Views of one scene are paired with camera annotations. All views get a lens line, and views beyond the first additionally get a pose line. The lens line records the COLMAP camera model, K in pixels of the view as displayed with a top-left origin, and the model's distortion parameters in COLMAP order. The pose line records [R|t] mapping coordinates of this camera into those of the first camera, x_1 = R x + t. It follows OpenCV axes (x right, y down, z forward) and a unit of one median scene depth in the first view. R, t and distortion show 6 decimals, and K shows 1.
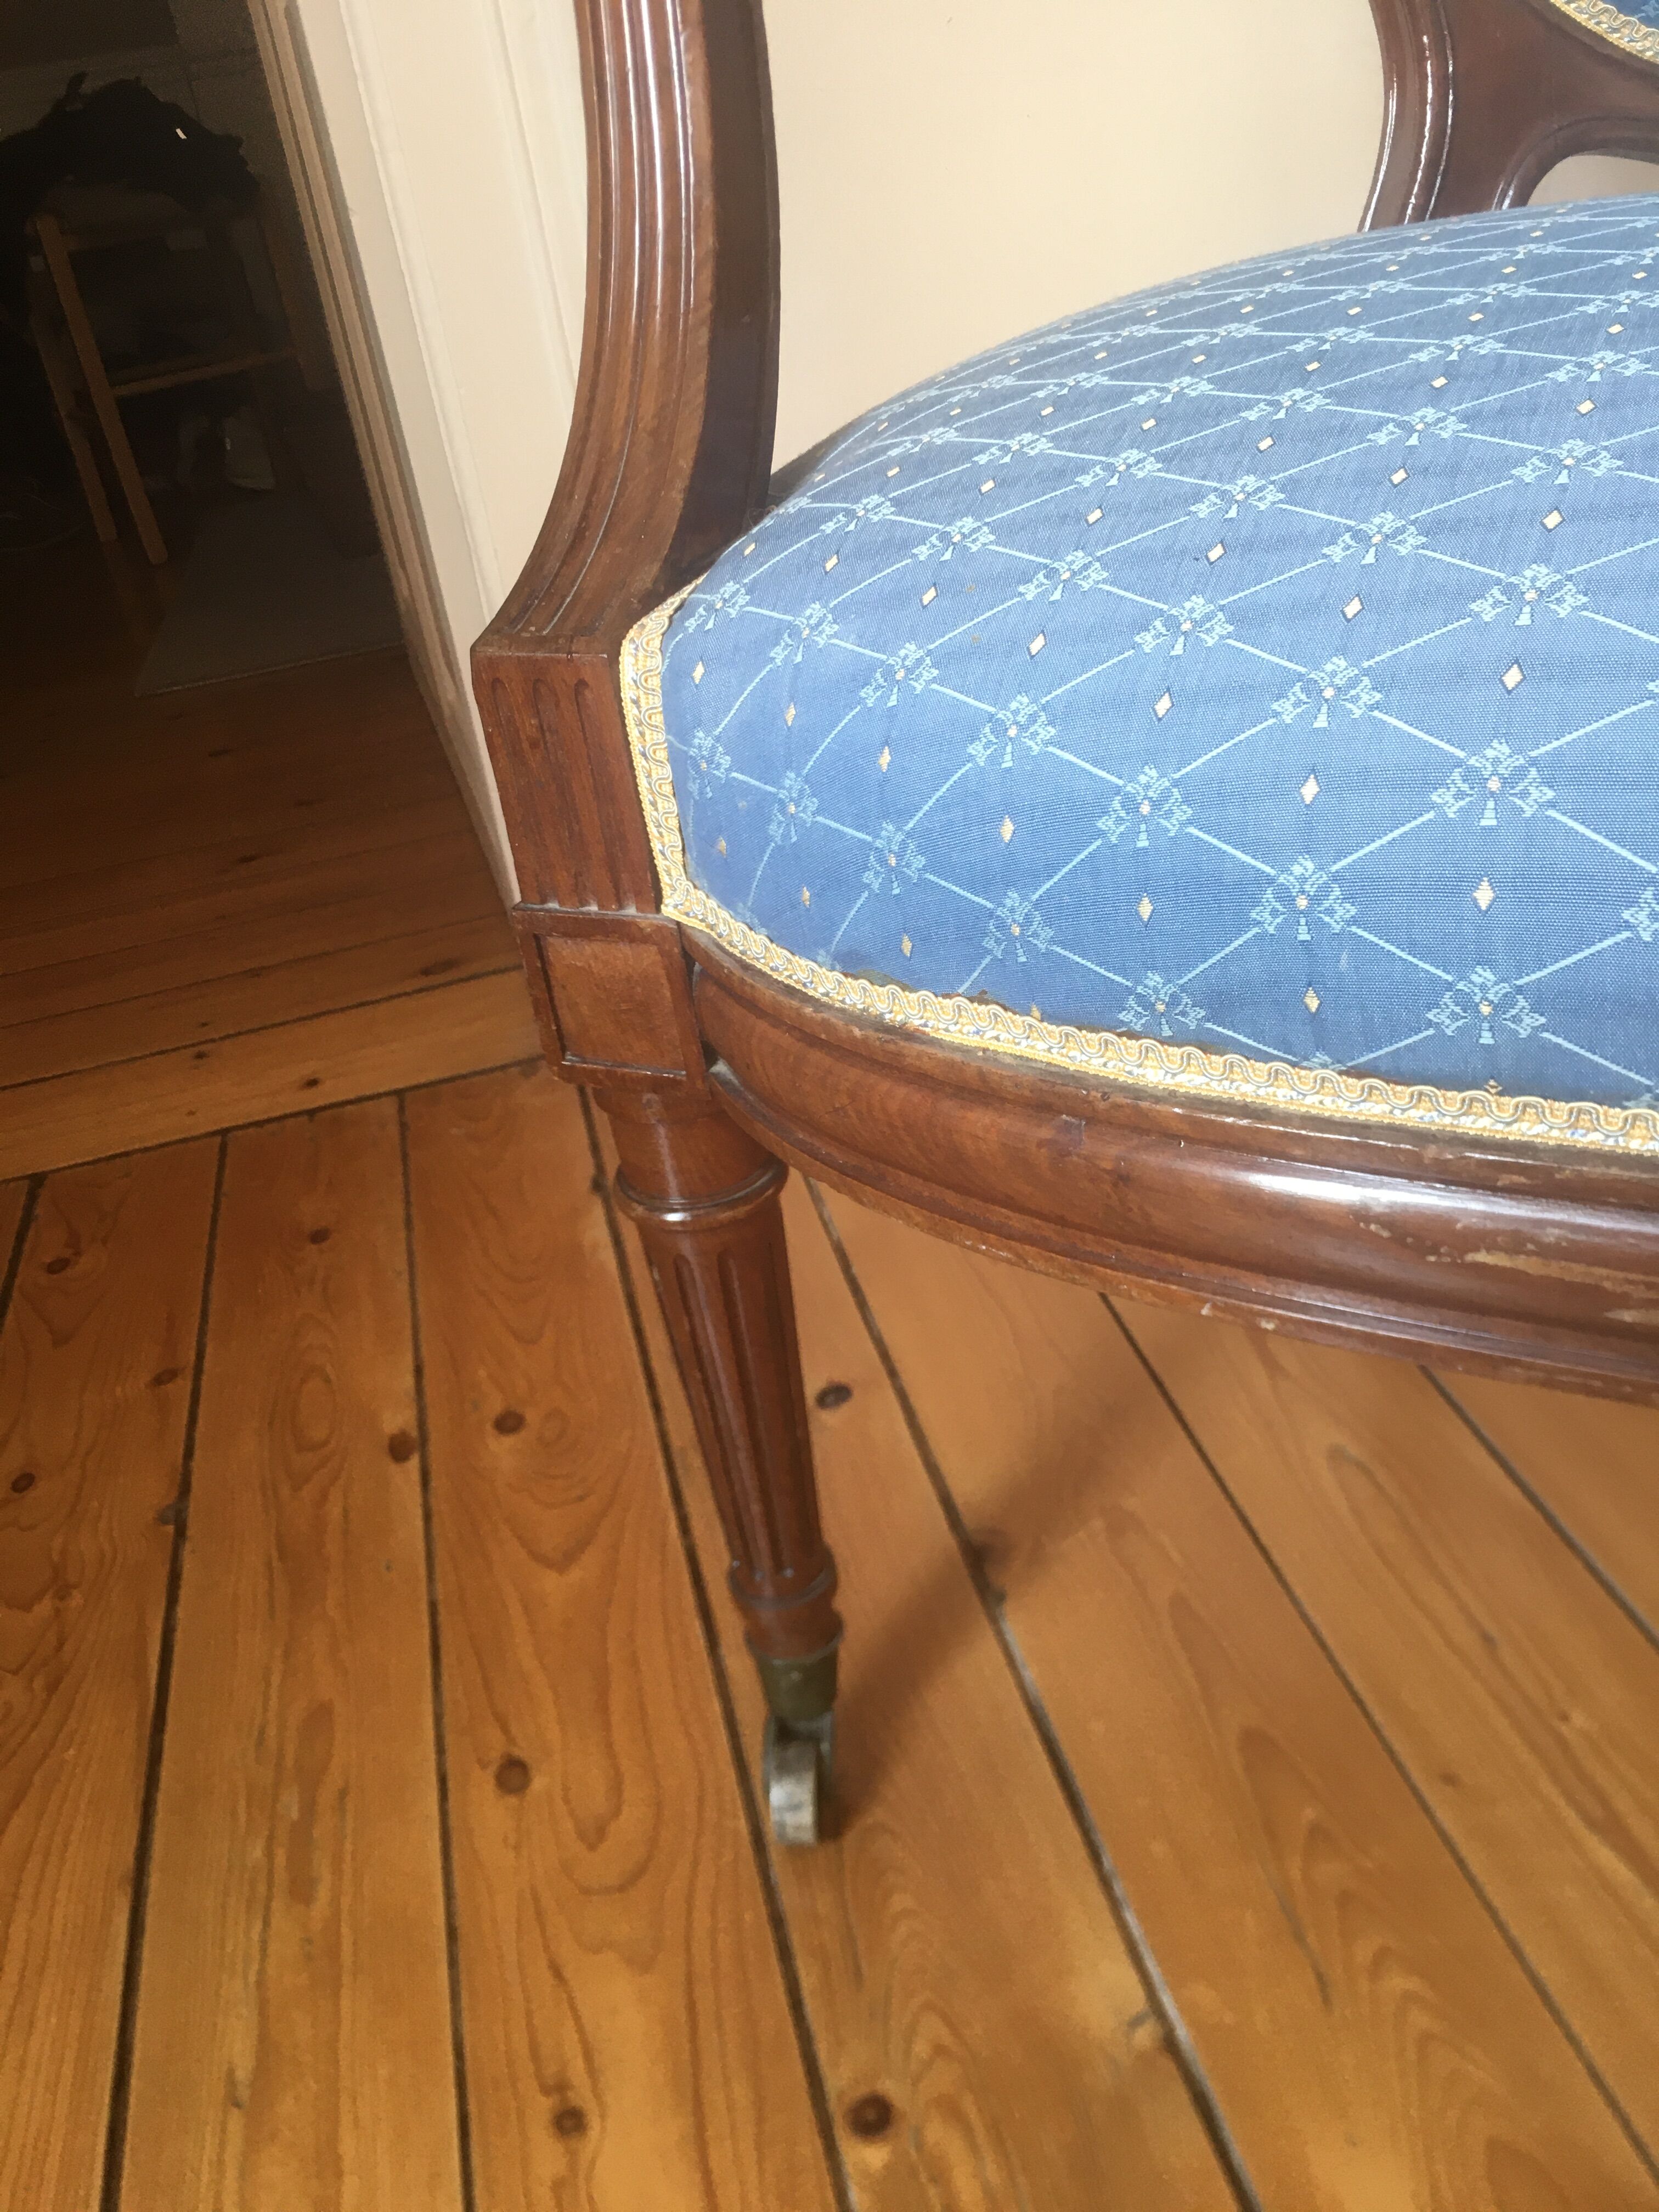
lens RADIAL K [[1874.4, 0, 831.1], [0, 1874.4, 1093.7], [0, 0, 1]] dist [0.065355, -0.094704]
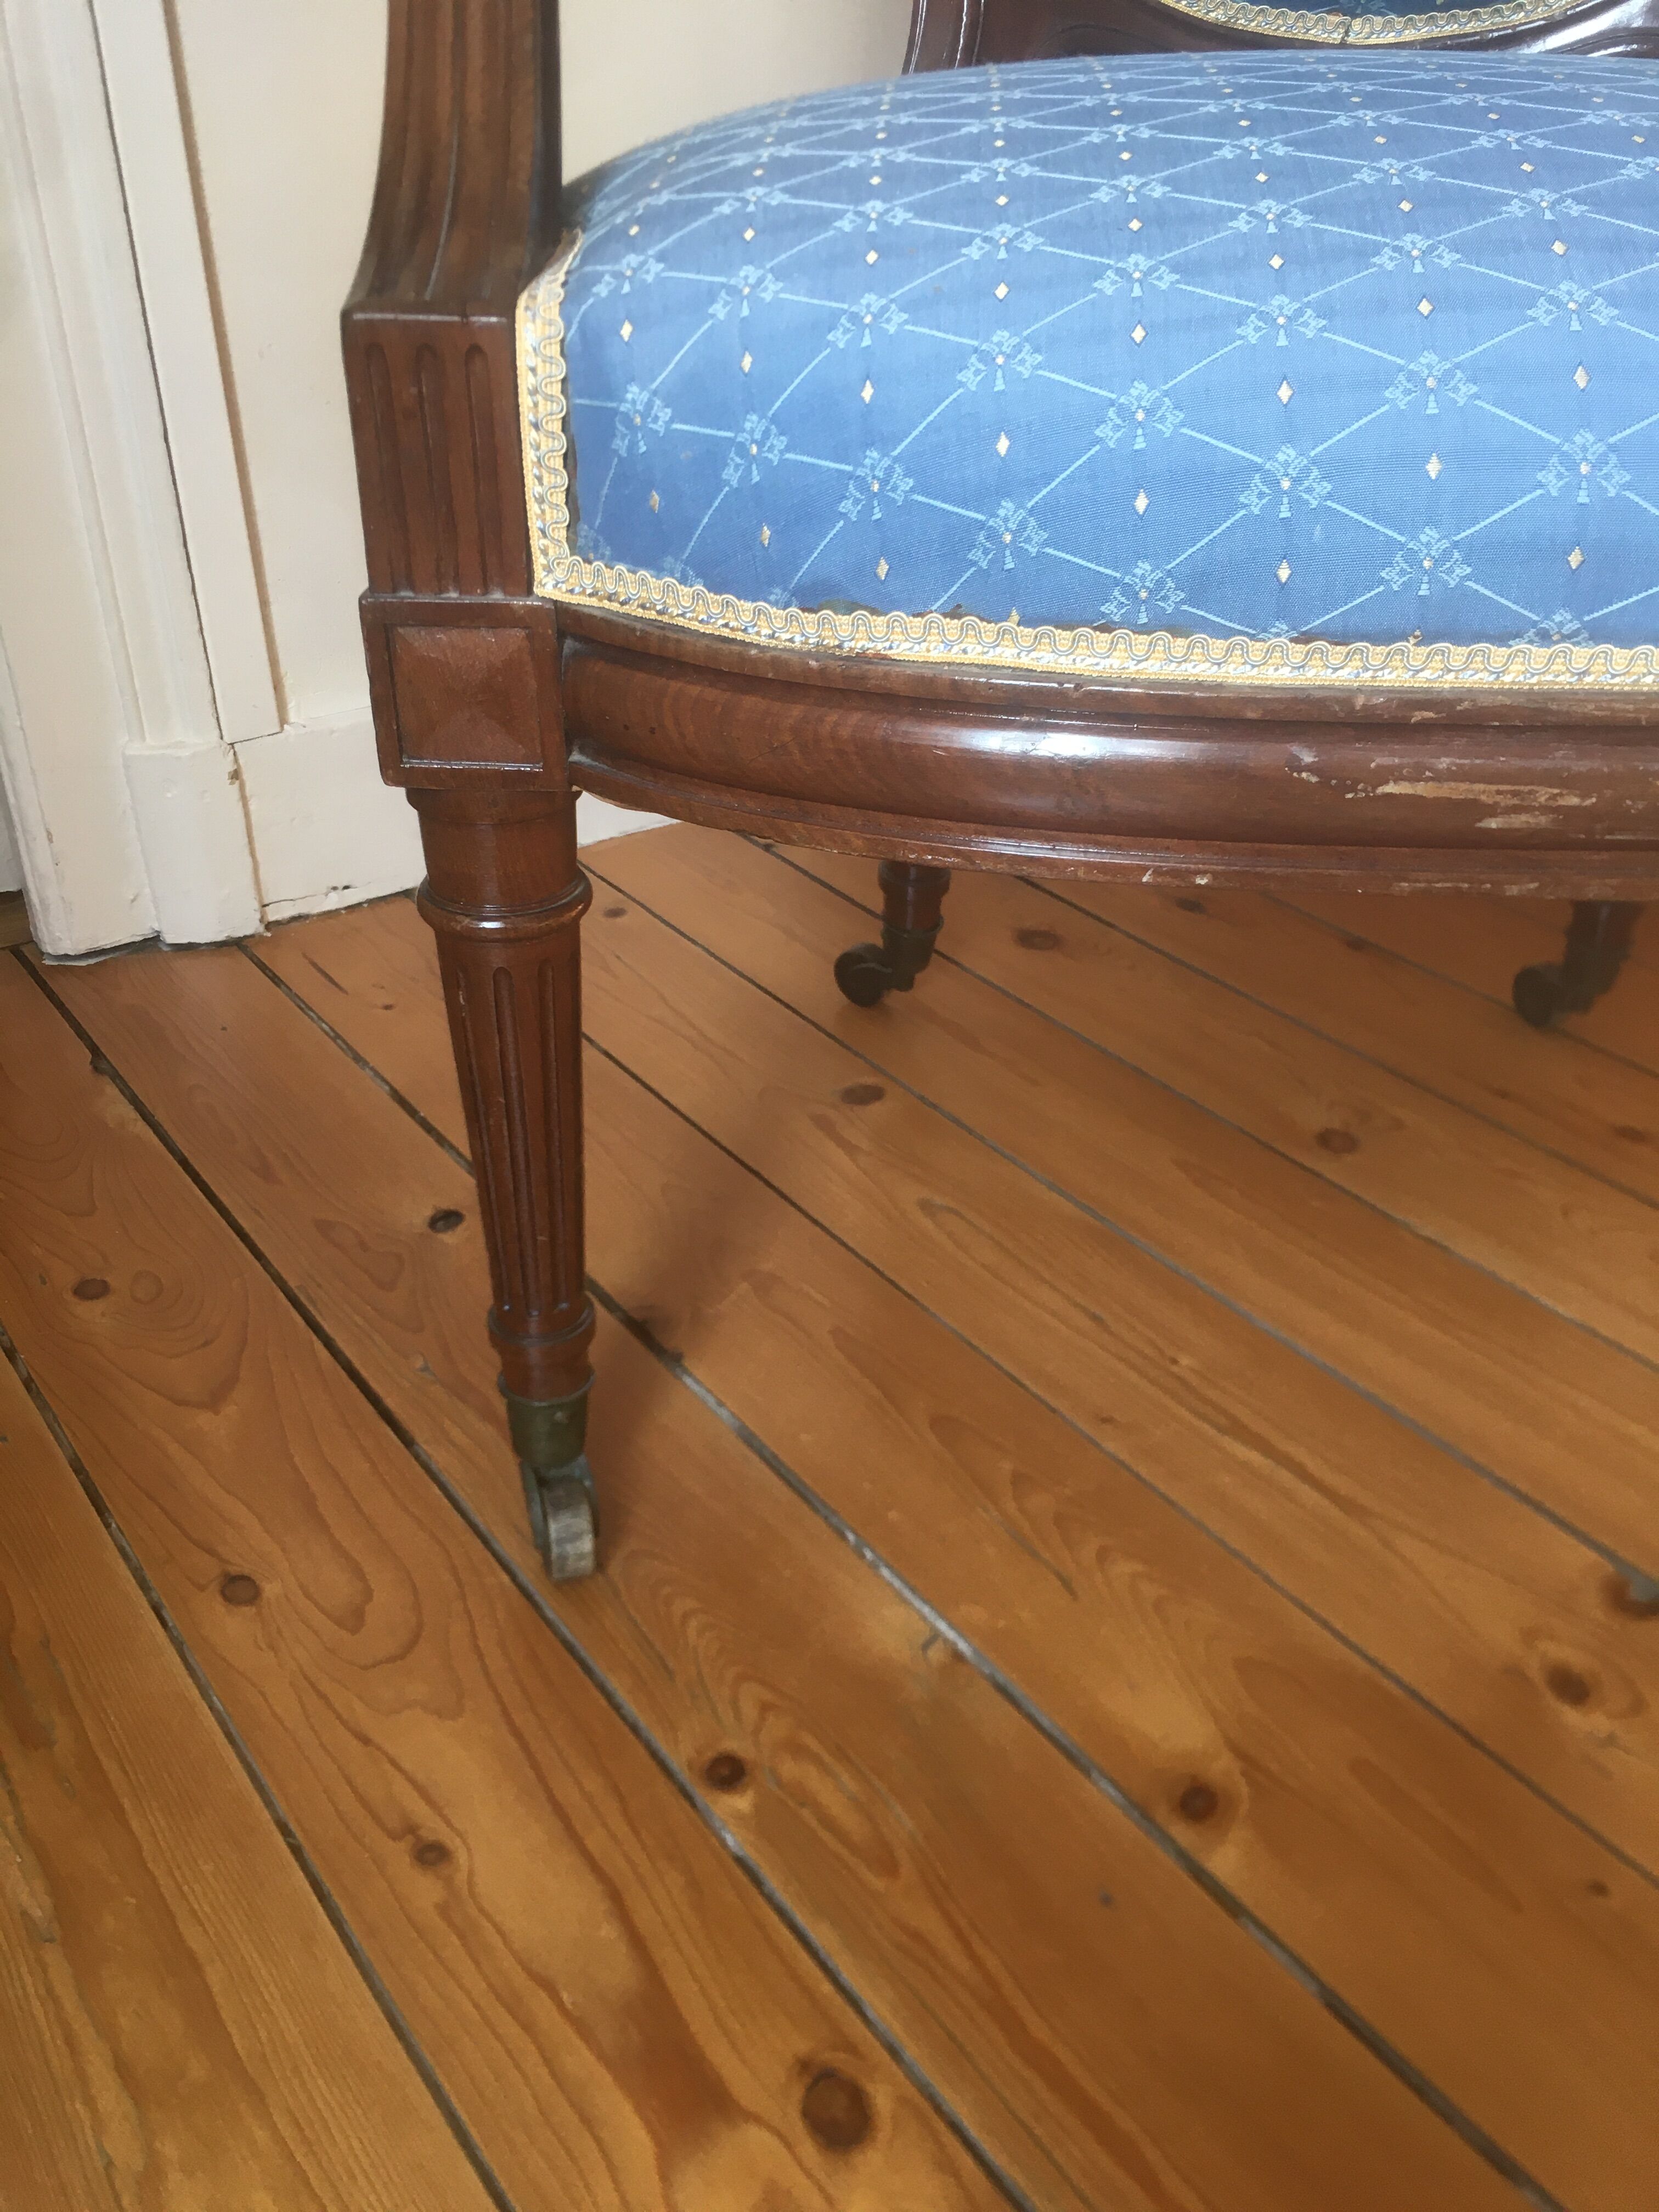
lens RADIAL K [[1874.4, 0, 818.2], [0, 1874.4, 1094.1], [0, 0, 1]] dist [0.065355, -0.094704]
pose [[0.912520, -0.075189, 0.402061, -0.457508], [0.078981, 0.996850, 0.007164, 0.216479], [-0.401333, 0.025218, 0.915585, -0.004040]]
